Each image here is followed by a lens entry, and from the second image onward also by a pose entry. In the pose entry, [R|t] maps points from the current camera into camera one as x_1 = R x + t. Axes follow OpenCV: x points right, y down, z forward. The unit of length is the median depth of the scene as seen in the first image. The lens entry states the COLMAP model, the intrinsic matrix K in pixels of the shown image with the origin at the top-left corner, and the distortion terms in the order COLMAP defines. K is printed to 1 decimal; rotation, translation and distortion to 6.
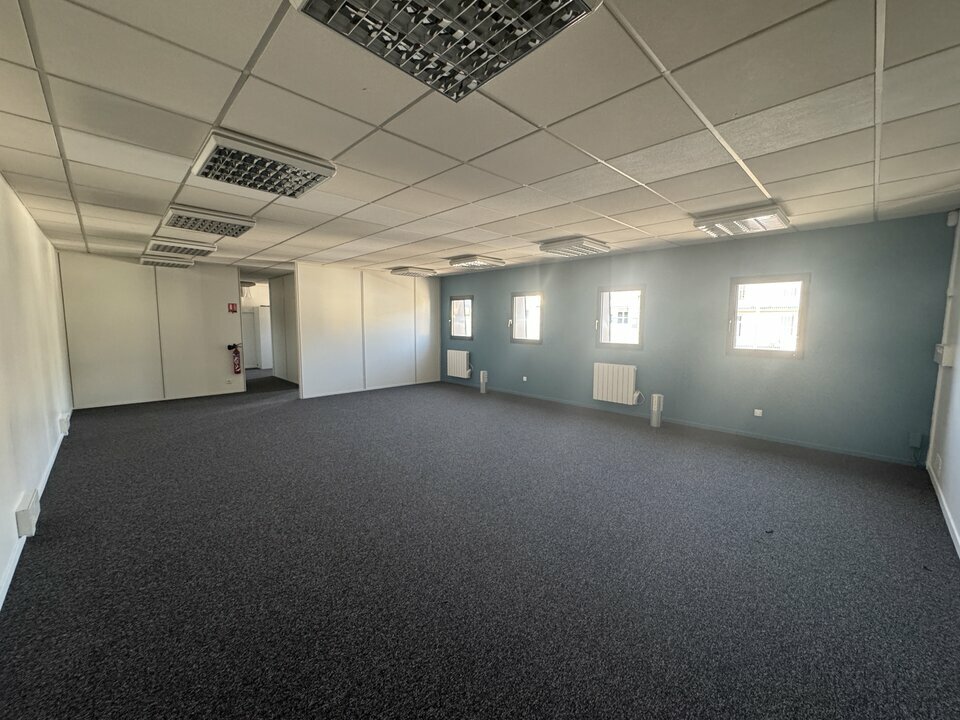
lens RADIAL K [[388.0, 0, 473.4], [0, 388.0, 358.5], [0, 0, 1]] dist [0.003498, -0.000010]
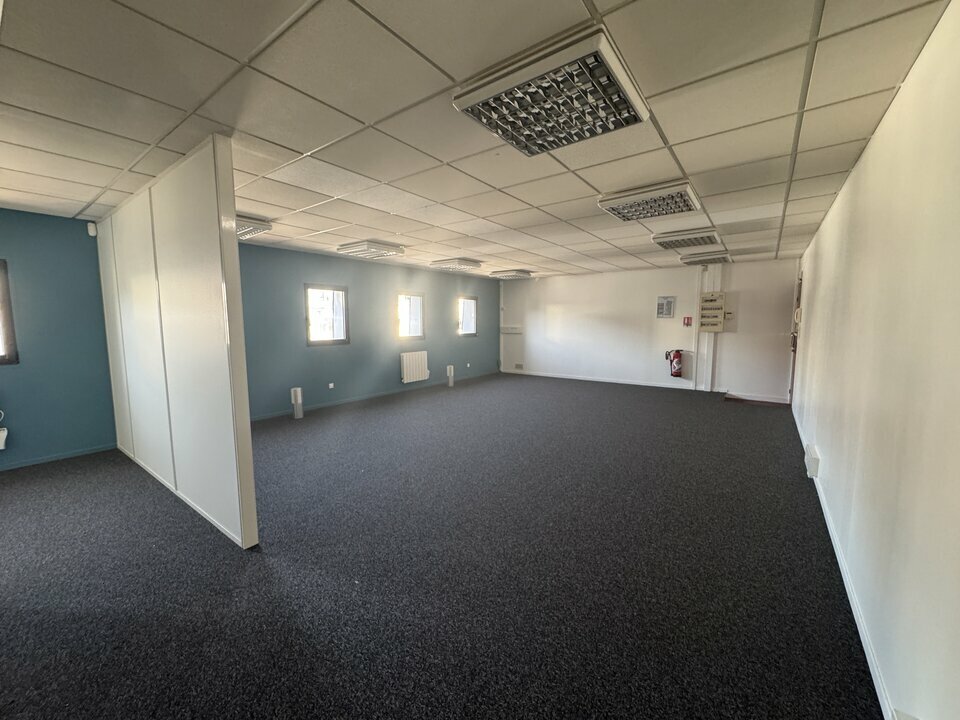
lens RADIAL K [[388.0, 0, 478.5], [0, 388.0, 363.4], [0, 0, 1]] dist [0.003498, -0.000010]
pose [[-0.174918, -0.113496, 0.978020, -0.997516], [0.094345, 0.986831, 0.131392, -0.104008], [-0.980052, 0.115254, -0.161906, 1.040660]]
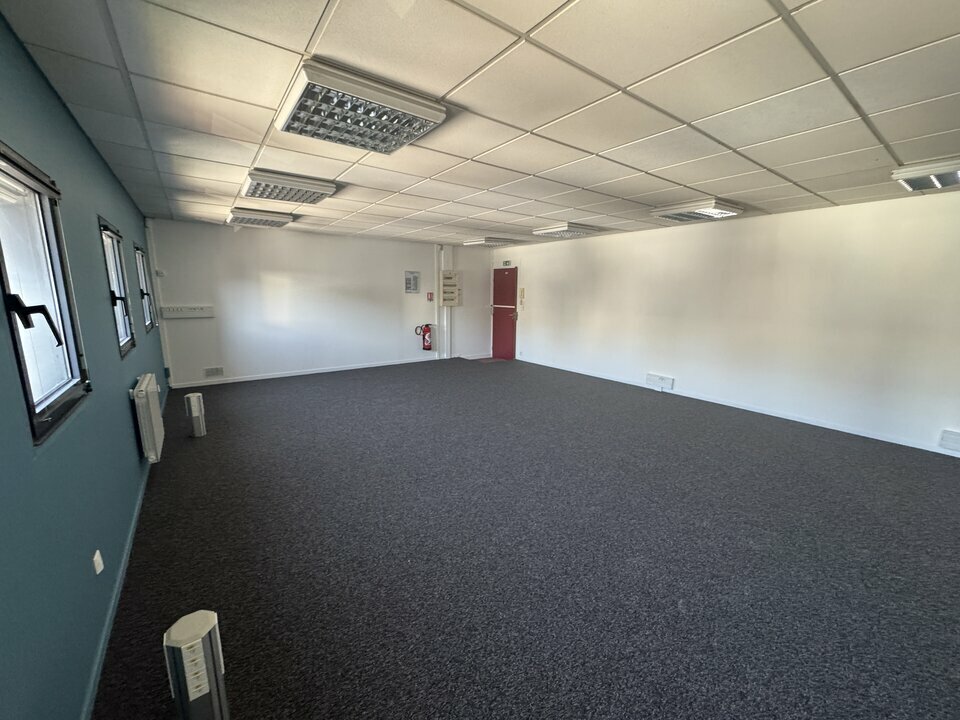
lens RADIAL K [[388.0, 0, 479.4], [0, 388.0, 362.1], [0, 0, 1]] dist [0.003498, -0.000010]
pose [[-0.992326, -0.035909, 0.118316, -0.147452], [-0.002372, 0.962253, 0.272145, -0.159525], [-0.123623, 0.269776, -0.954955, 1.498349]]
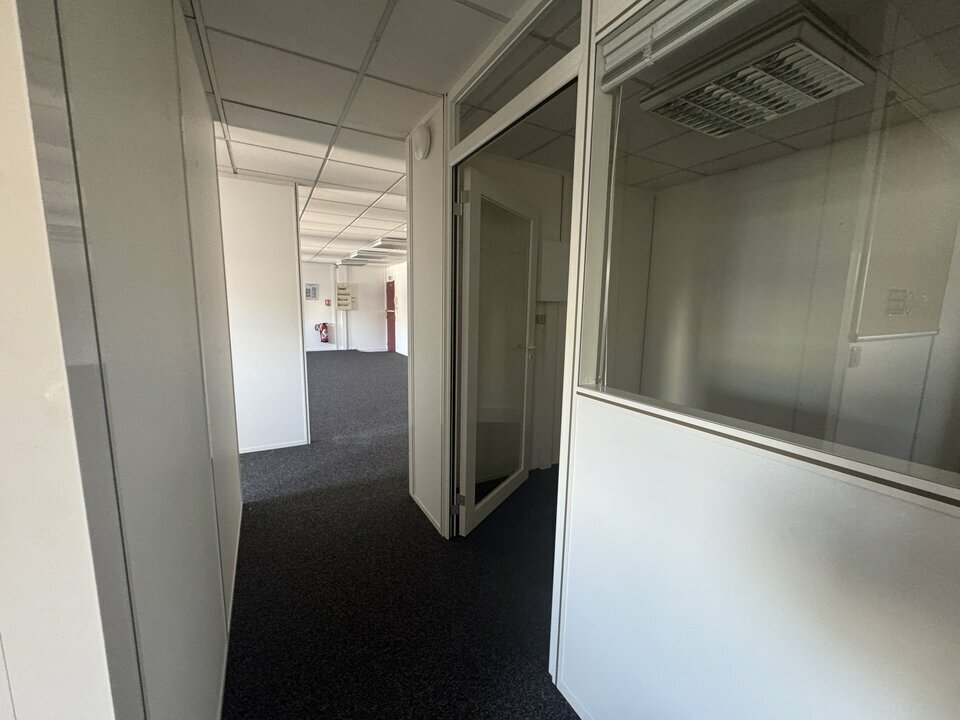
lens RADIAL K [[379.5, 0, 477.5], [0, 379.5, 357.7], [0, 0, 1]] dist [-0.001549, -0.000027]
pose [[-0.961249, -0.058045, 0.269503, -1.018129], [0.004363, 0.974258, 0.225395, -0.156237], [-0.275649, 0.217836, -0.936251, 1.700910]]
